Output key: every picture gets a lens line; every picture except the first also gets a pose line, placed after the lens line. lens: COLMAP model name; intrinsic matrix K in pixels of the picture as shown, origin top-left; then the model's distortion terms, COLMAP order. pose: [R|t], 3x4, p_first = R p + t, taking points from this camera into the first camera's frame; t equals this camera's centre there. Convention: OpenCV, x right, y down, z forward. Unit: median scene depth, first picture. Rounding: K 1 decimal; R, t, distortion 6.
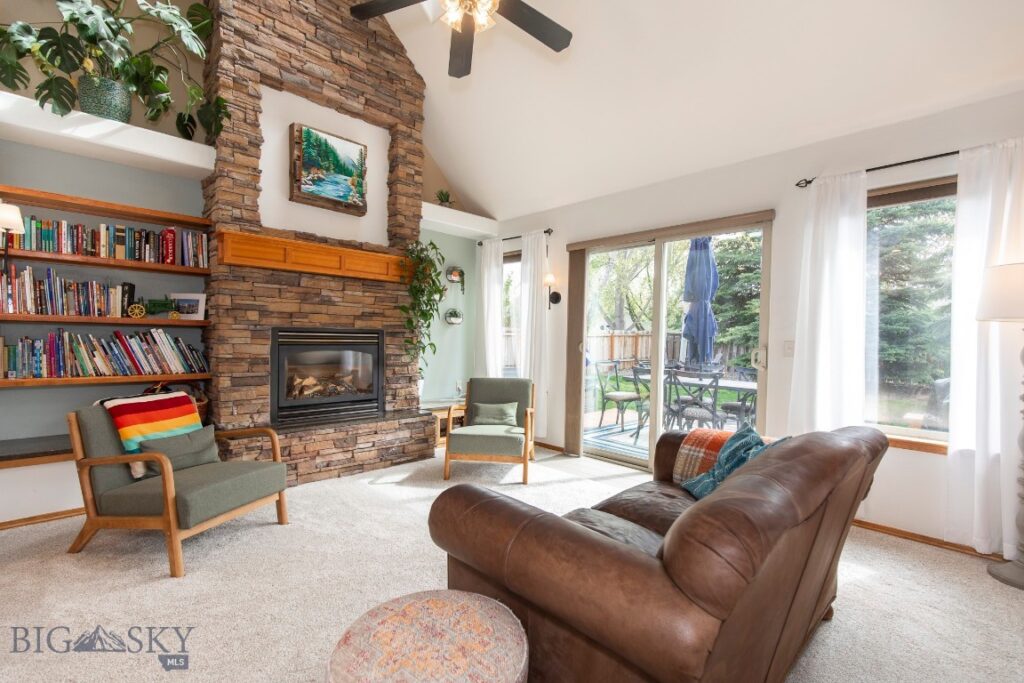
lens RADIAL K [[460.8, 0, 515.6], [0, 460.8, 346.1], [0, 0, 1]] dist [0.008572, -0.002403]
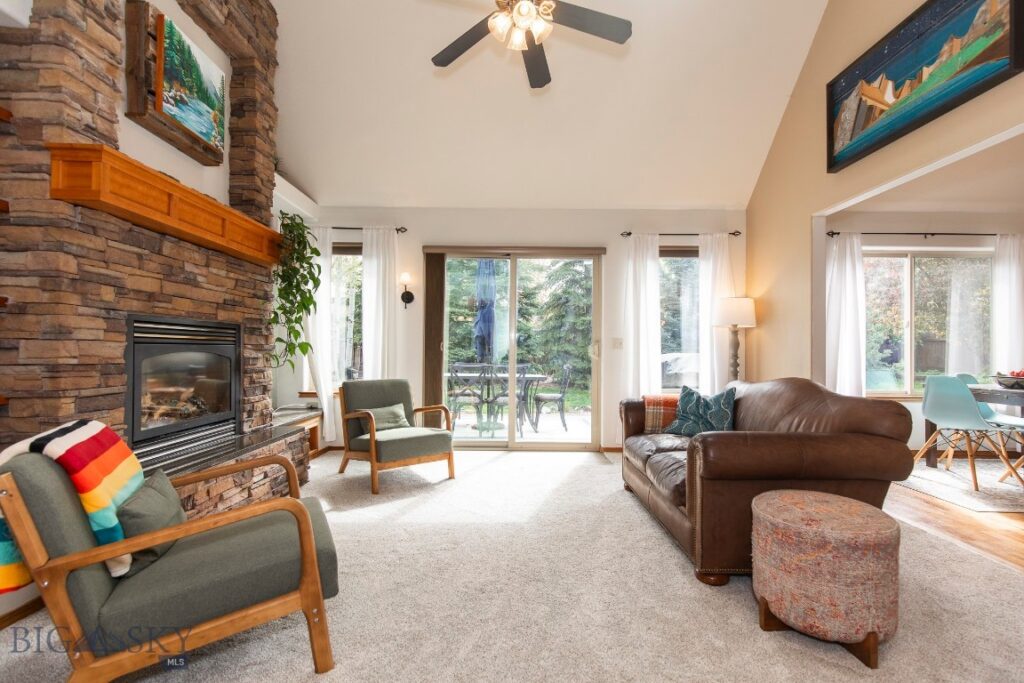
lens RADIAL K [[460.8, 0, 514.4], [0, 460.8, 346.2], [0, 0, 1]] dist [0.008572, -0.002403]
pose [[0.690868, -0.008503, 0.722931, -0.594601], [0.021245, 0.999738, -0.008544, 0.018166], [-0.722669, 0.021261, 0.690867, 0.184087]]
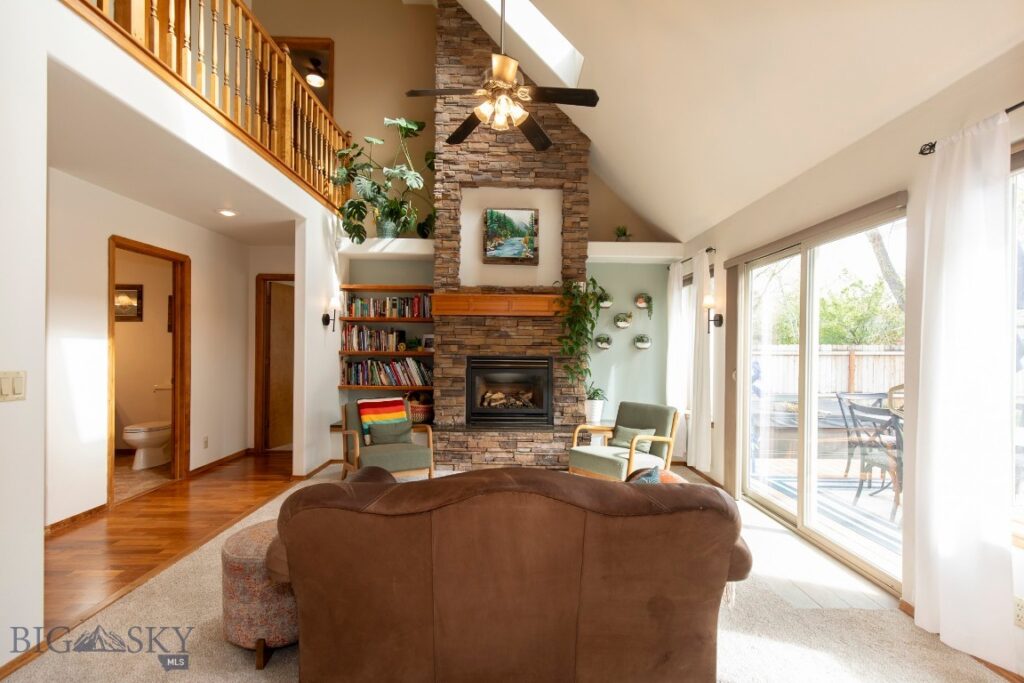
lens RADIAL K [[460.8, 0, 517.2], [0, 460.8, 348.6], [0, 0, 1]] dist [0.008572, -0.002403]
pose [[0.727114, -0.011611, -0.686418, 0.535952], [-0.008966, 0.999611, -0.026407, -0.026422], [0.686458, 0.025356, 0.726727, 0.073739]]
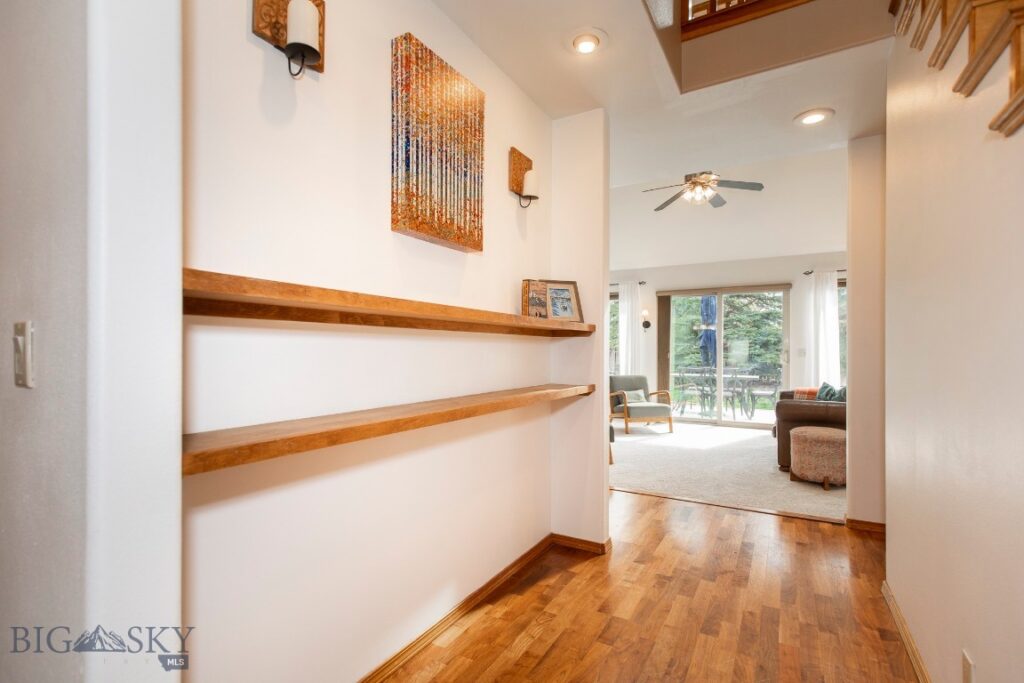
lens RADIAL K [[460.8, 0, 519.2], [0, 460.8, 346.5], [0, 0, 1]] dist [0.008572, -0.002403]
pose [[0.959887, -0.011648, 0.280146, -0.974362], [0.020176, 0.999416, -0.027576, 0.007253], [-0.279662, 0.032122, 0.959561, -0.496132]]
